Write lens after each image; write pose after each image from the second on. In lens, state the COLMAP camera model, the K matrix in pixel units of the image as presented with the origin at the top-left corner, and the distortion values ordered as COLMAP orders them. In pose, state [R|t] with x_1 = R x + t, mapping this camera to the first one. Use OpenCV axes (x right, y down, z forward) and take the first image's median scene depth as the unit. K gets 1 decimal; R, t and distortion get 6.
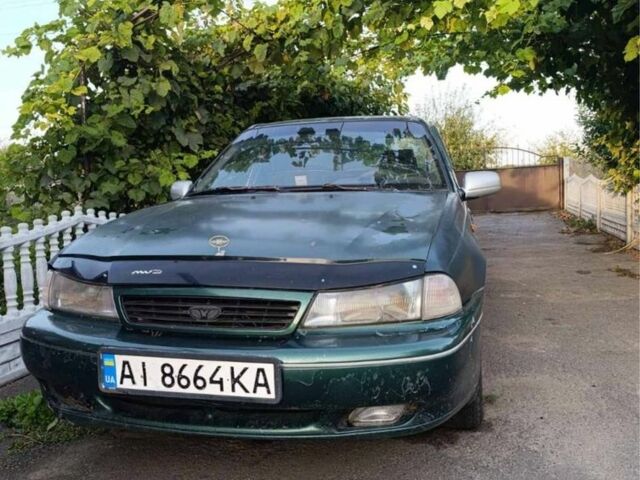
lens RADIAL K [[595.0, 0, 322.6], [0, 595.0, 236.1], [0, 0, 1]] dist [0.014633, 0.000000]
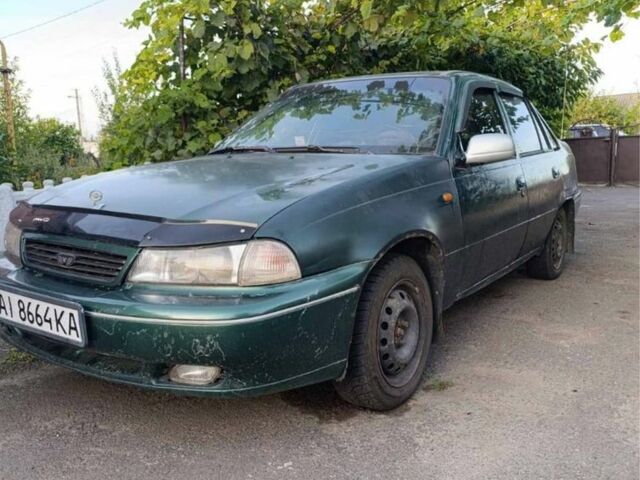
lens RADIAL K [[595.0, 0, 322.0], [0, 595.0, 240.1], [0, 0, 1]] dist [0.014633, 0.000000]
pose [[0.929632, 0.073038, -0.361178, 0.636974], [-0.047889, 0.995794, 0.078112, -0.015482], [0.365364, -0.055319, 0.929220, 0.148970]]
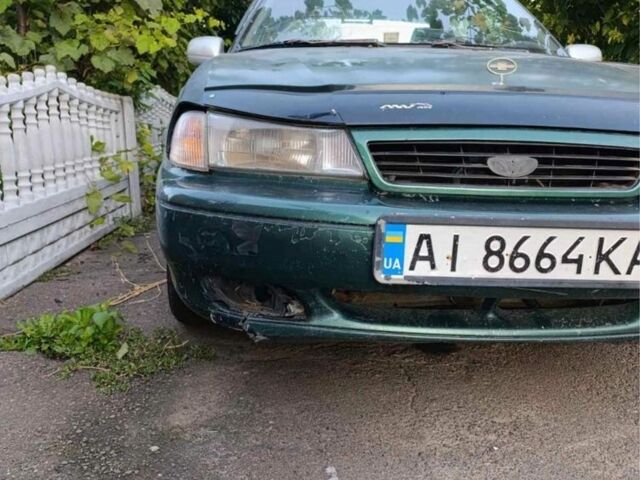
lens RADIAL K [[595.0, 0, 321.2], [0, 595.0, 240.2], [0, 0, 1]] dist [0.014633, 0.000000]
pose [[0.965653, -0.011945, 0.259561, -0.582080], [-0.020493, 0.992330, 0.121908, 0.134238], [-0.259027, -0.123040, 0.958001, 0.396543]]
